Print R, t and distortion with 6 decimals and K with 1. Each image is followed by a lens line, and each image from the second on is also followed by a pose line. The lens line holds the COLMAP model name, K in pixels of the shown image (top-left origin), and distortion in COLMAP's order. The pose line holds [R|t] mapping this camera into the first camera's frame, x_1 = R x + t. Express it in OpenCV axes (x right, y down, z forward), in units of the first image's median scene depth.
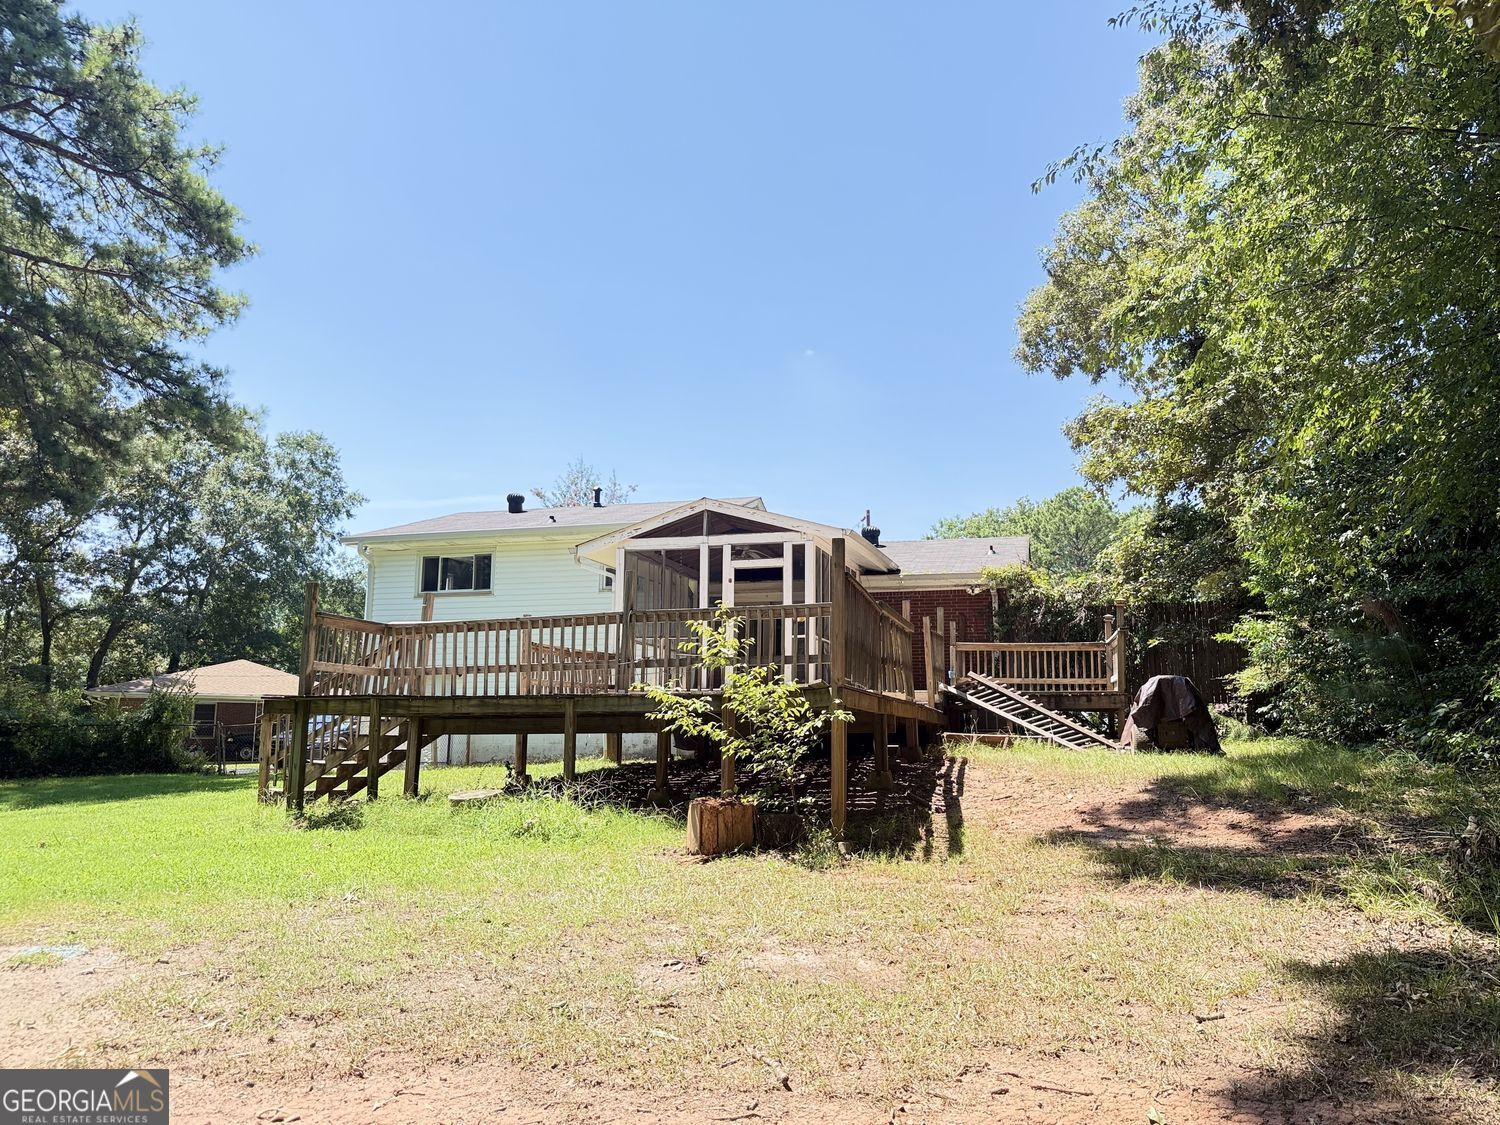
lens RADIAL K [[1056.5, 0, 750.0], [0, 1056.5, 562.5], [0, 0, 1]] dist [0.086492, -0.145354]
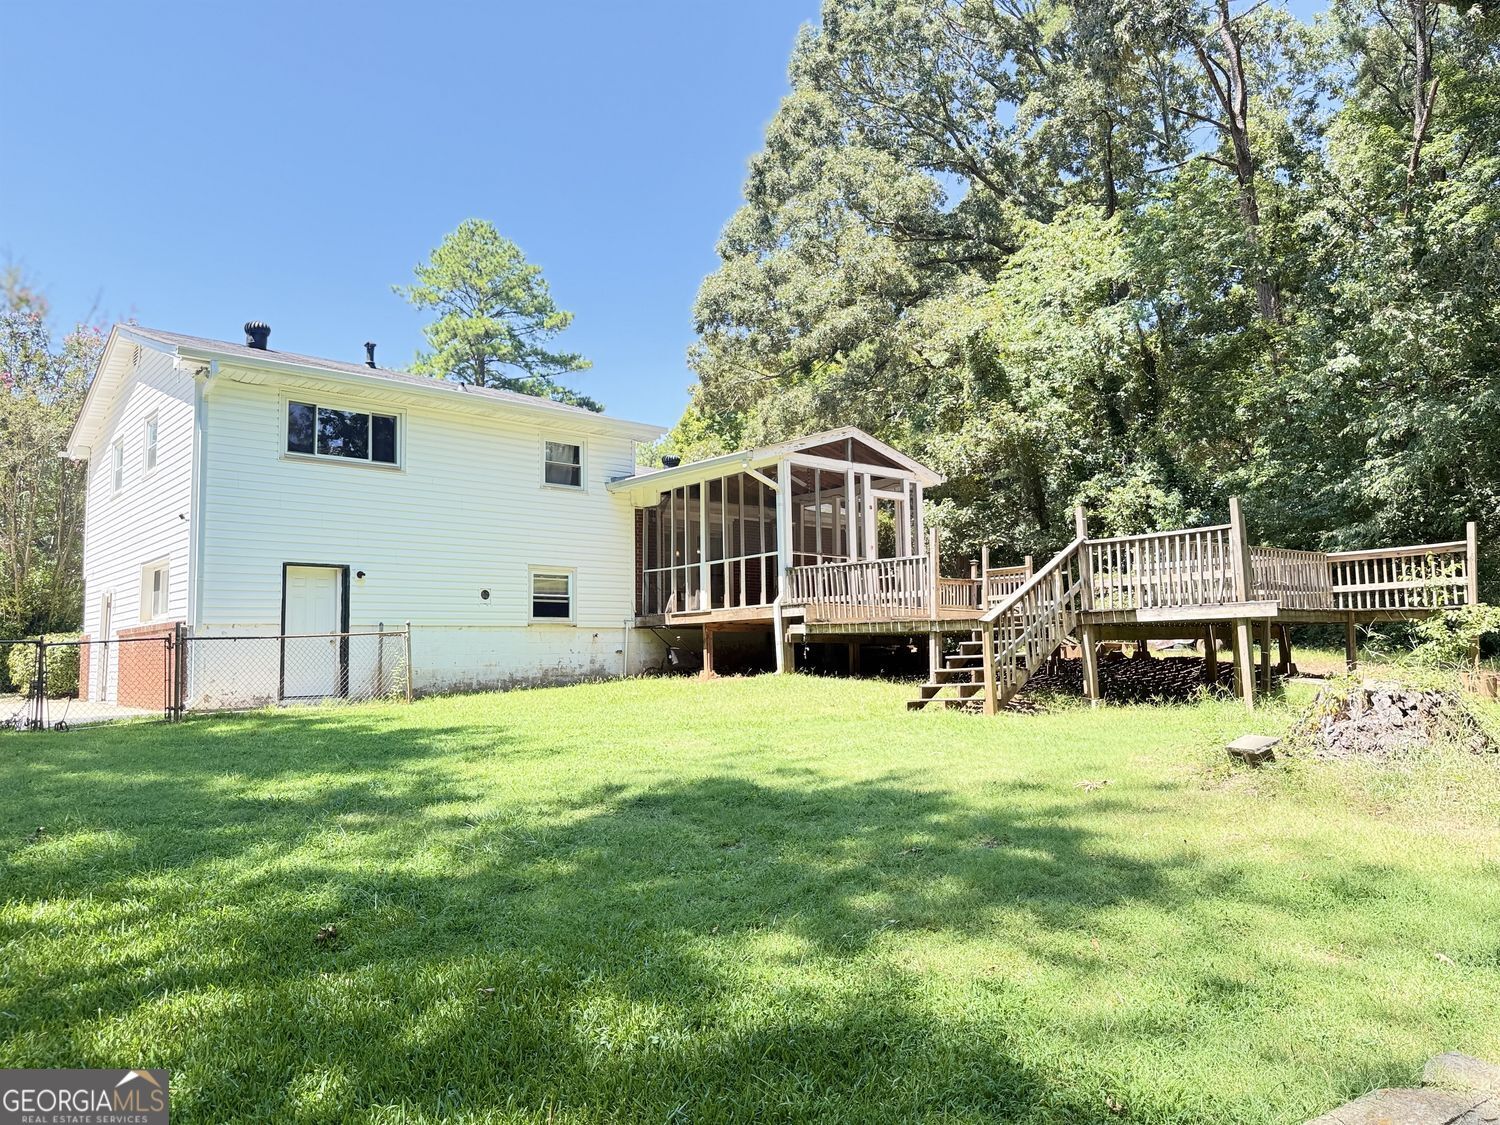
lens RADIAL K [[1056.5, 0, 750.0], [0, 1056.5, 562.5], [0, 0, 1]] dist [0.086492, -0.145354]
pose [[0.523488, 0.061864, 0.849784, -0.989096], [-0.116028, 0.993246, -0.000832, 0.087360], [-0.844096, -0.098164, 0.527130, 0.517778]]
